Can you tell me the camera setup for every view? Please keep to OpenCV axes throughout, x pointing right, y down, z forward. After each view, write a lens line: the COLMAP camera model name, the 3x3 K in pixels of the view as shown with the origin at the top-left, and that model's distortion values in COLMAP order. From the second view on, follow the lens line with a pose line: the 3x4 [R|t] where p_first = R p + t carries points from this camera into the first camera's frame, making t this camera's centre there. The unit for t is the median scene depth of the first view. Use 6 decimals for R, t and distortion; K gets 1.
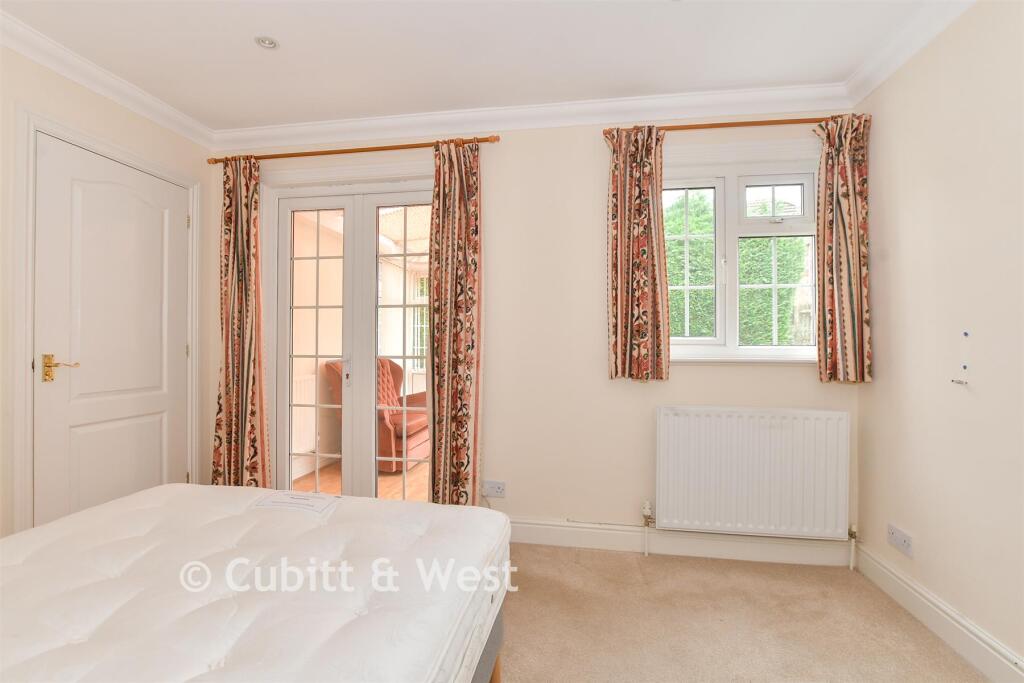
lens RADIAL K [[468.9, 0, 511.5], [0, 468.9, 353.0], [0, 0, 1]] dist [-0.000759, -0.000035]
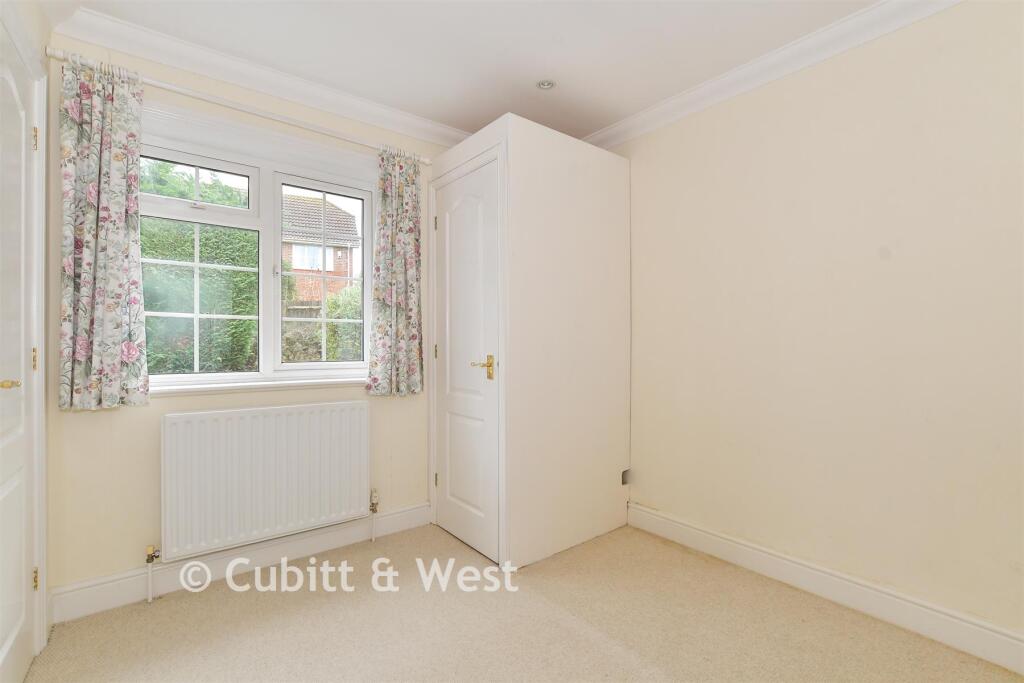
lens RADIAL K [[460.4, 0, 512.0], [0, 460.4, 341.5], [0, 0, 1]] dist [-0.001123, -0.000101]
pose [[0.686515, -0.002079, 0.727113, 0.133499], [0.017513, 0.999753, -0.013676, 0.002154], [-0.726905, 0.022123, 0.686382, -0.019916]]
